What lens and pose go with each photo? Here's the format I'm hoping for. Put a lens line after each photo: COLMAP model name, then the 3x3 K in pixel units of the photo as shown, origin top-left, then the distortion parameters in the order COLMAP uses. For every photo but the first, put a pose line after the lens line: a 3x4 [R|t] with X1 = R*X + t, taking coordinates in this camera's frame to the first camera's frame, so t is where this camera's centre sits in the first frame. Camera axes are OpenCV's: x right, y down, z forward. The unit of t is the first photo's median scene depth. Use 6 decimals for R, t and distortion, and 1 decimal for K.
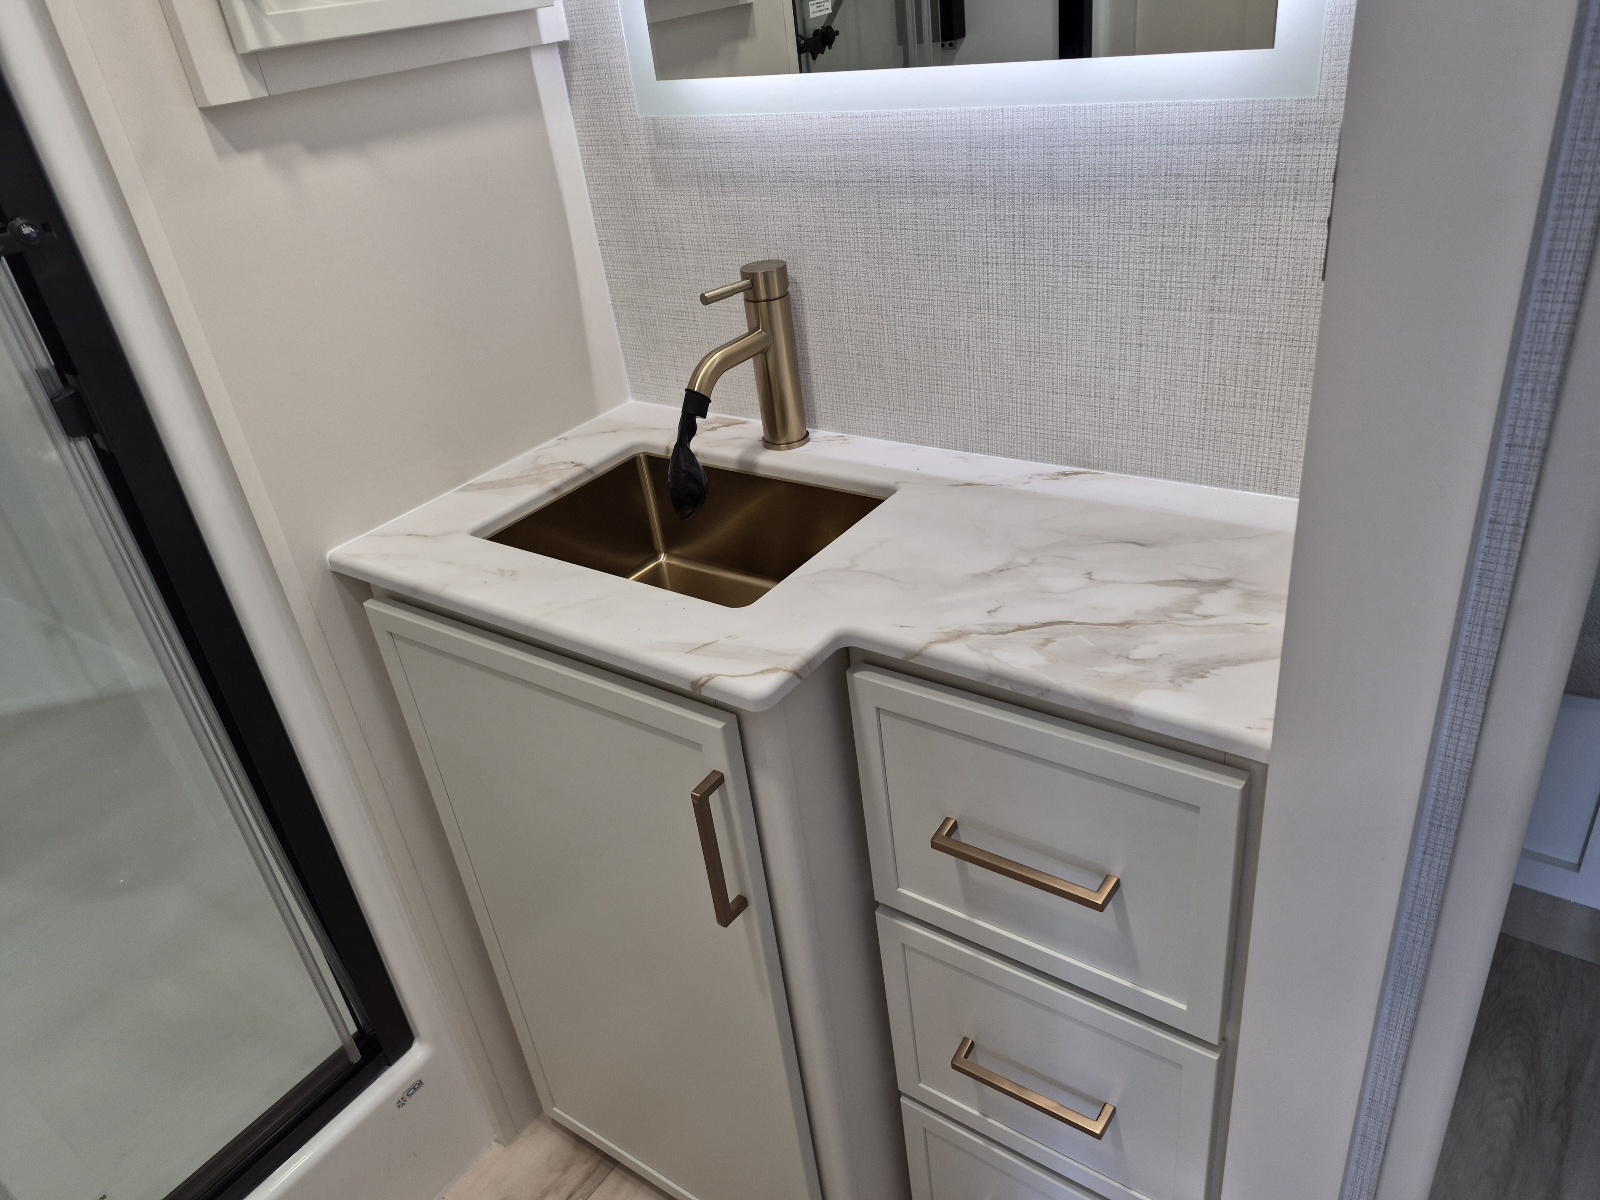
lens RADIAL K [[1108.0, 0, 792.9], [0, 1108.0, 583.8], [0, 0, 1]] dist [0.106079, -0.117365]
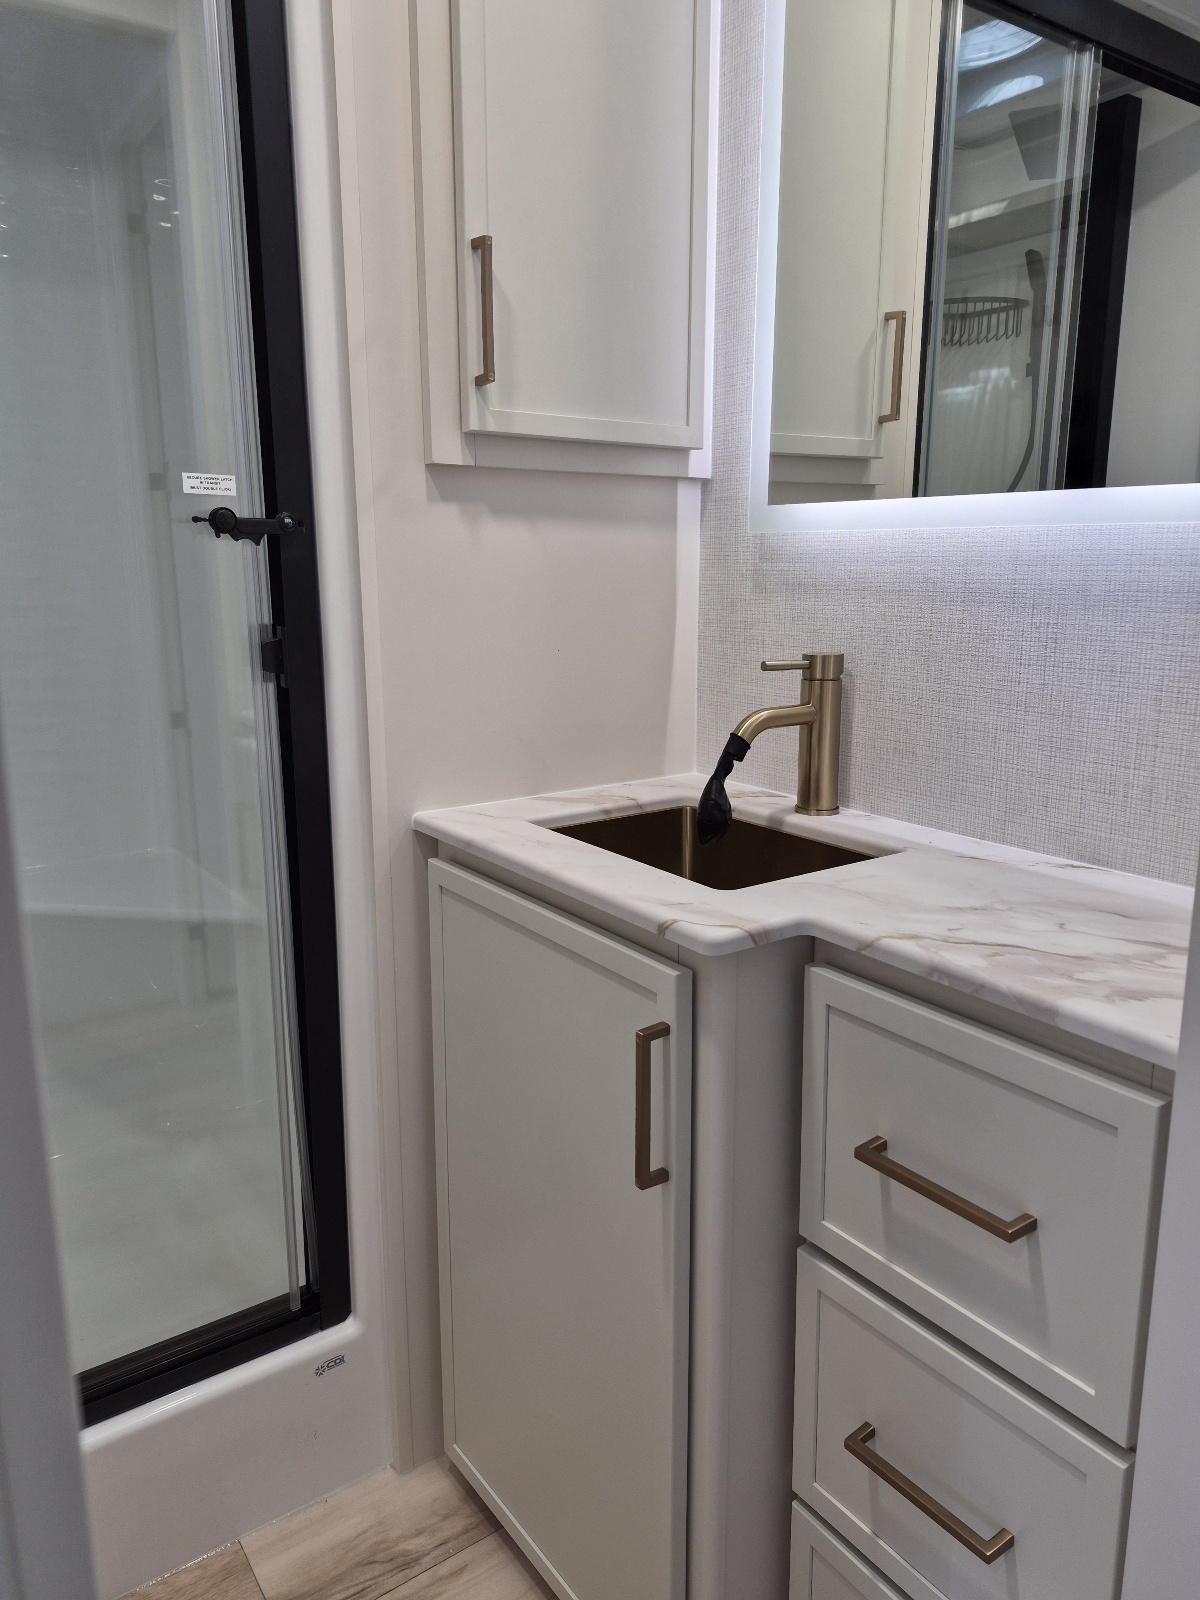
lens RADIAL K [[1108.0, 0, 614.6], [0, 1108.0, 778.0], [0, 0, 1]] dist [0.106079, -0.117365]
pose [[0.943719, 0.177729, -0.278940, 0.125797], [-0.252431, 0.931969, -0.260218, 0.210150], [0.213715, 0.315985, 0.924380, -0.074854]]
